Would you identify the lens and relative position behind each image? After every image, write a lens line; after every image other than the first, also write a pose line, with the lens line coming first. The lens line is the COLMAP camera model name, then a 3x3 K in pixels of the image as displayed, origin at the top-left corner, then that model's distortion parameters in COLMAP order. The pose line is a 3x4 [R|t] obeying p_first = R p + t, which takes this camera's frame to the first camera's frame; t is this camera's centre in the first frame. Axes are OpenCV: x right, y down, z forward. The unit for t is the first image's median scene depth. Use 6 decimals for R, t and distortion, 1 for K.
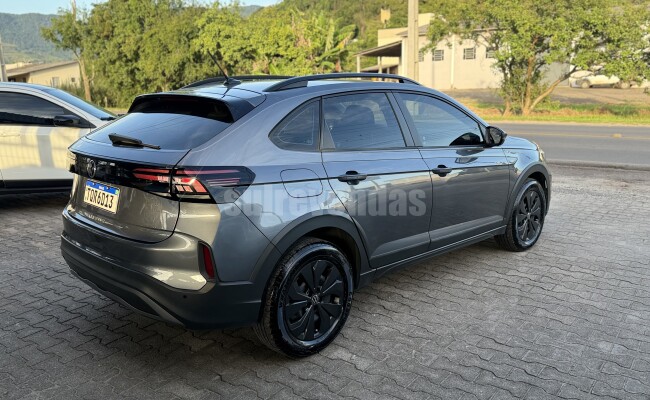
lens RADIAL K [[533.6, 0, 329.6], [0, 533.6, 203.1], [0, 0, 1]] dist [0.123172, -0.228760]
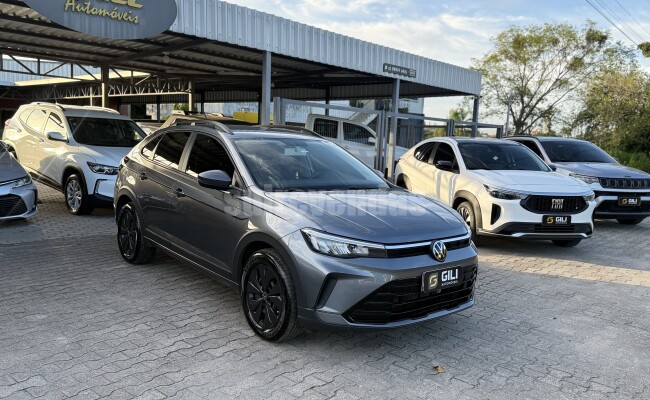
lens RADIAL K [[533.6, 0, 329.6], [0, 533.6, 203.1], [0, 0, 1]] dist [0.123172, -0.228760]
pose [[-0.091957, 0.135944, -0.986440, 0.232247], [-0.260409, 0.952879, 0.155595, -0.053116], [0.961109, 0.271185, -0.052223, 0.226223]]
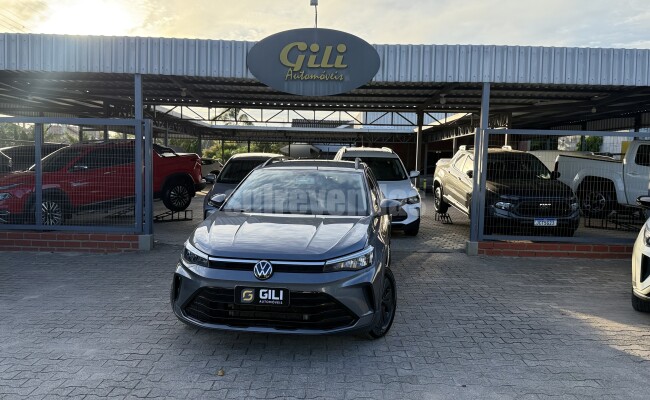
lens RADIAL K [[533.6, 0, 329.6], [0, 533.6, 203.1], [0, 0, 1]] dist [0.123172, -0.228760]
pose [[-0.804773, 0.054938, -0.591034, 0.155611], [-0.130839, 0.954800, 0.266906, -0.093311], [0.578983, 0.292129, -0.761209, 0.393562]]
